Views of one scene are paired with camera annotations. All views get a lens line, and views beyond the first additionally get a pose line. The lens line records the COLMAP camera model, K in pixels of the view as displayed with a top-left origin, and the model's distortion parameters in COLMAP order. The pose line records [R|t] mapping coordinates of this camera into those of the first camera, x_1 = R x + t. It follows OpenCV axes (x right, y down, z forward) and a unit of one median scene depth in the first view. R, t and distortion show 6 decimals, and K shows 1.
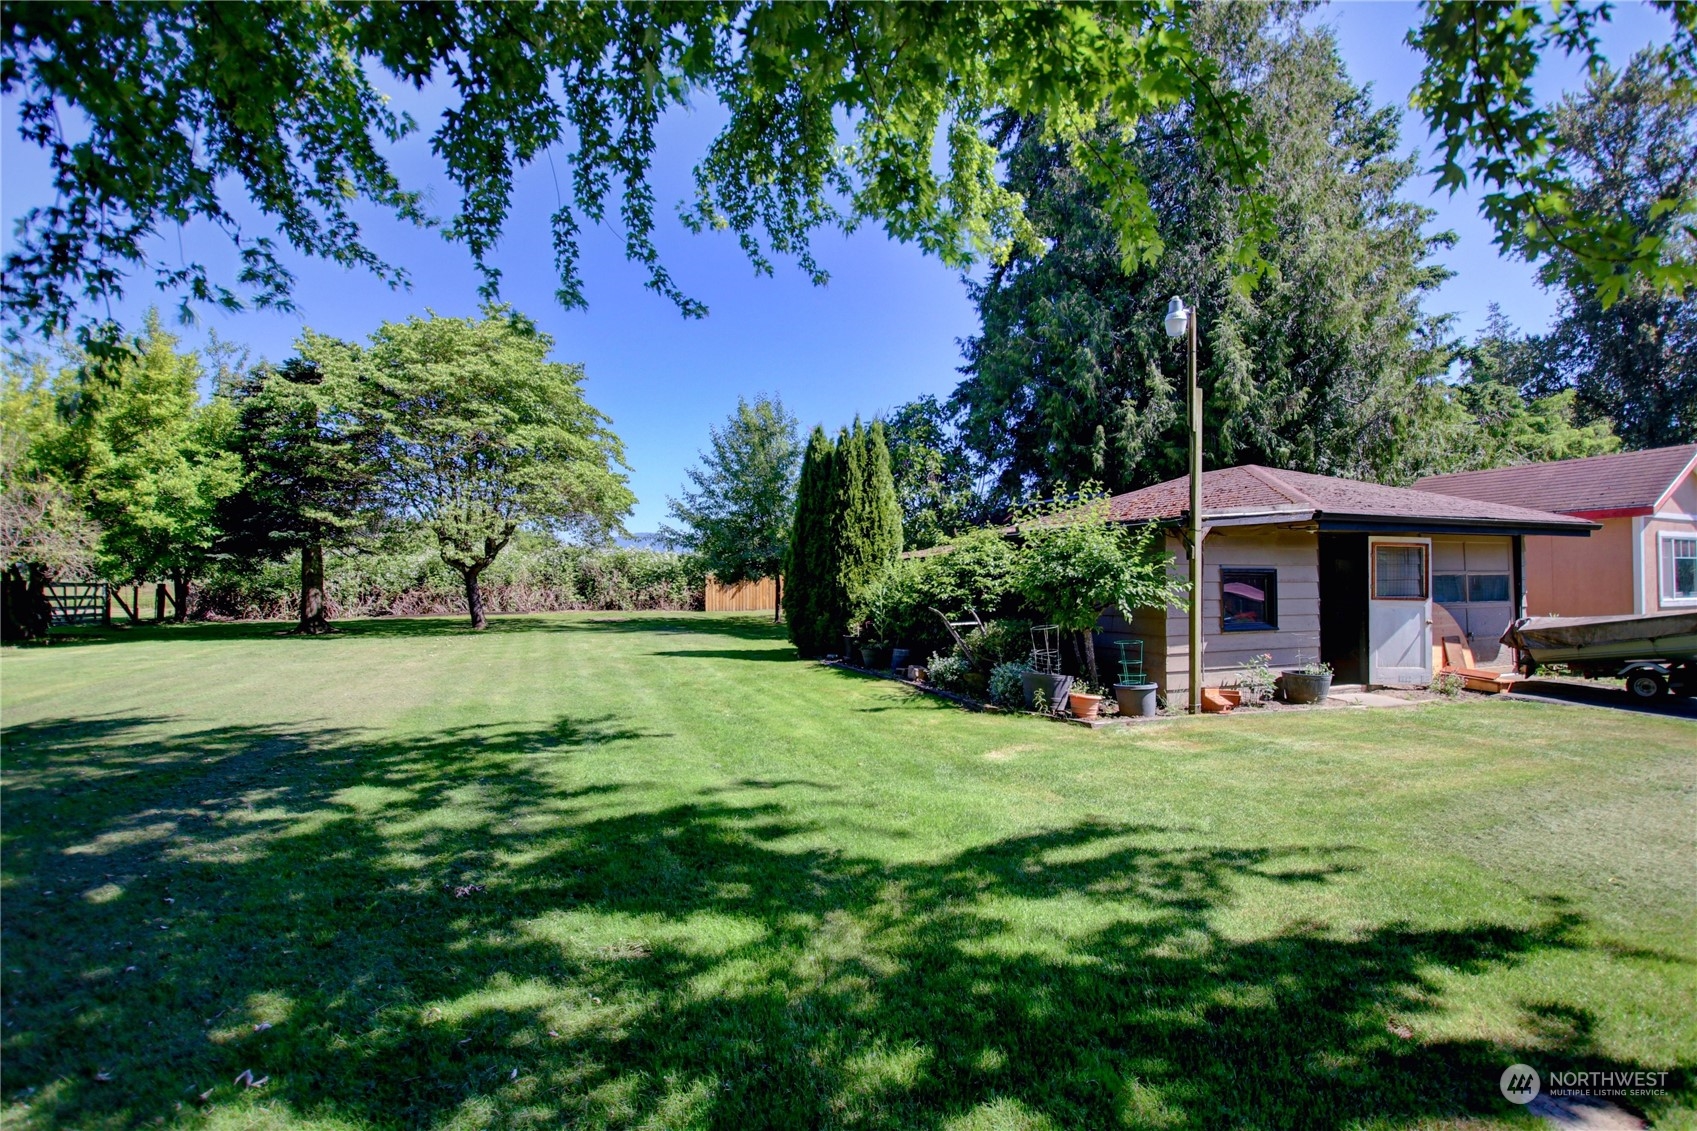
lens RADIAL K [[792.2, 0, 843.7], [0, 792.2, 560.5], [0, 0, 1]] dist [-0.018065, -0.000426]
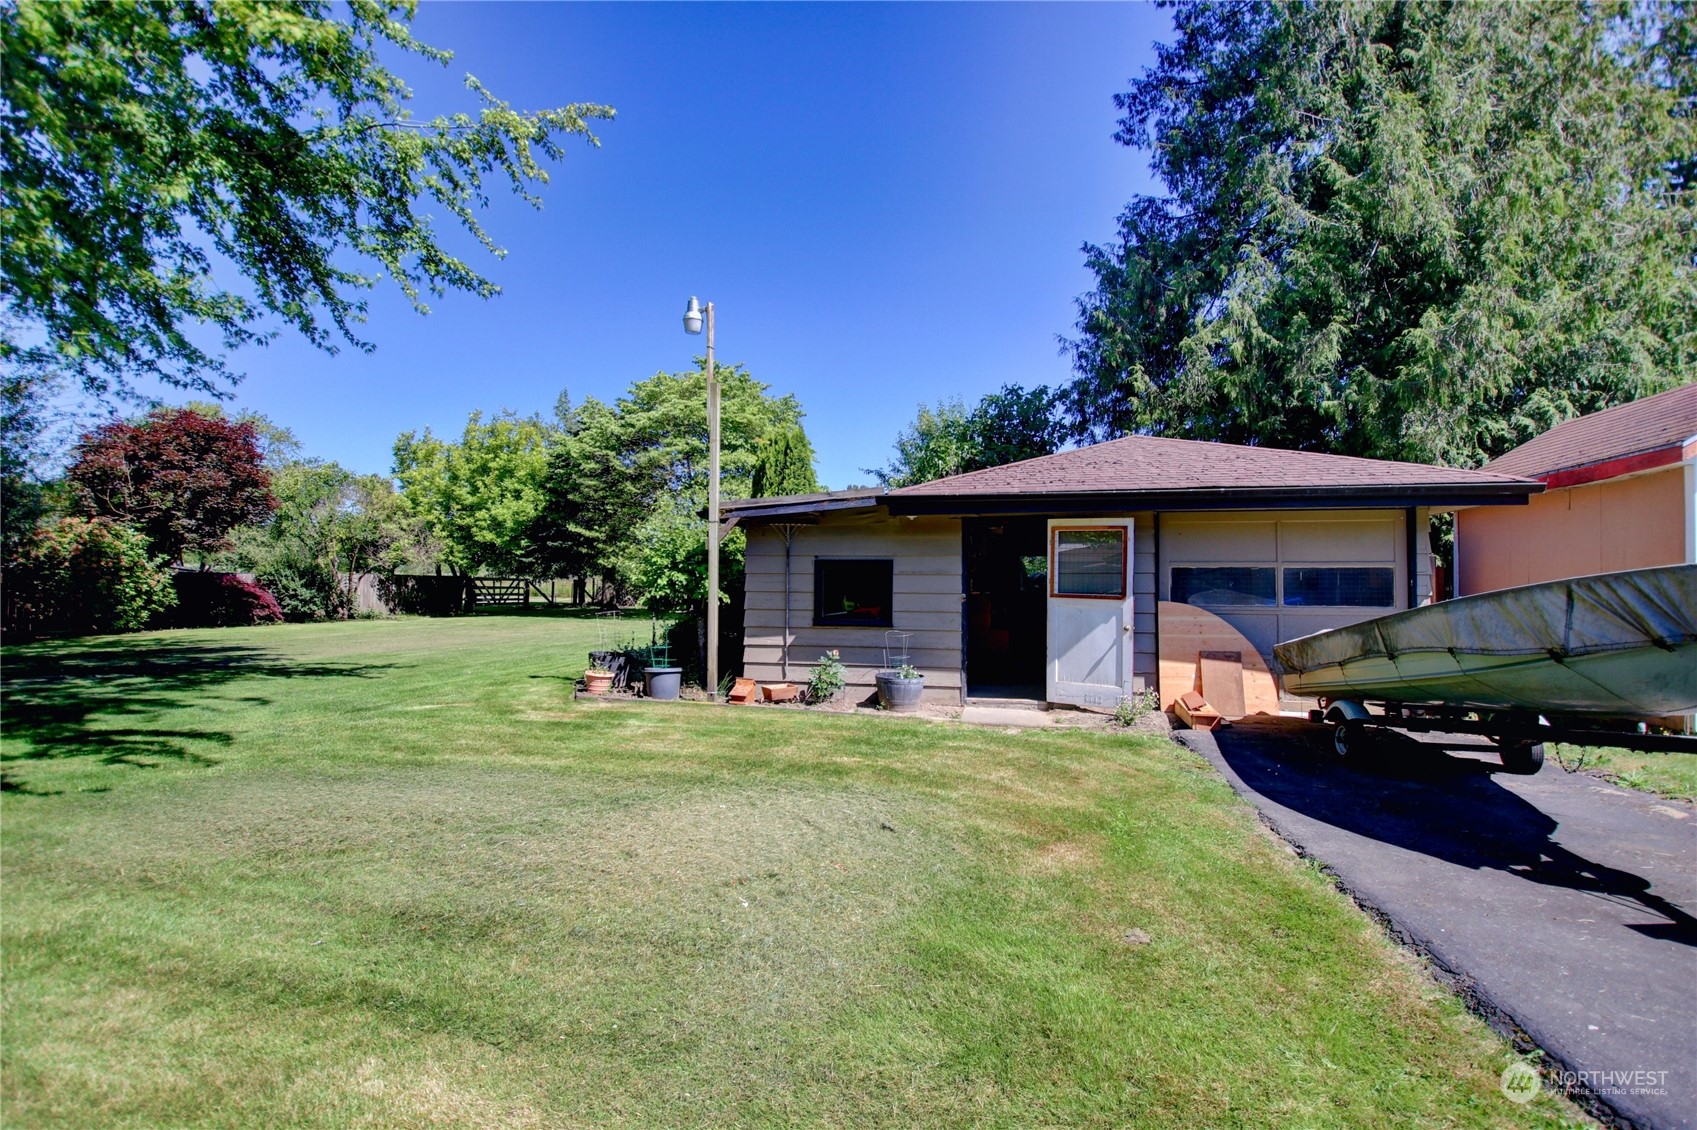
lens RADIAL K [[792.2, 0, 840.9], [0, 792.2, 567.8], [0, 0, 1]] dist [-0.018065, -0.000426]
pose [[0.821620, -0.003416, -0.570025, 0.713402], [0.006333, 0.999975, 0.003136, 0.011463], [0.570000, -0.006187, 0.821621, 0.152594]]
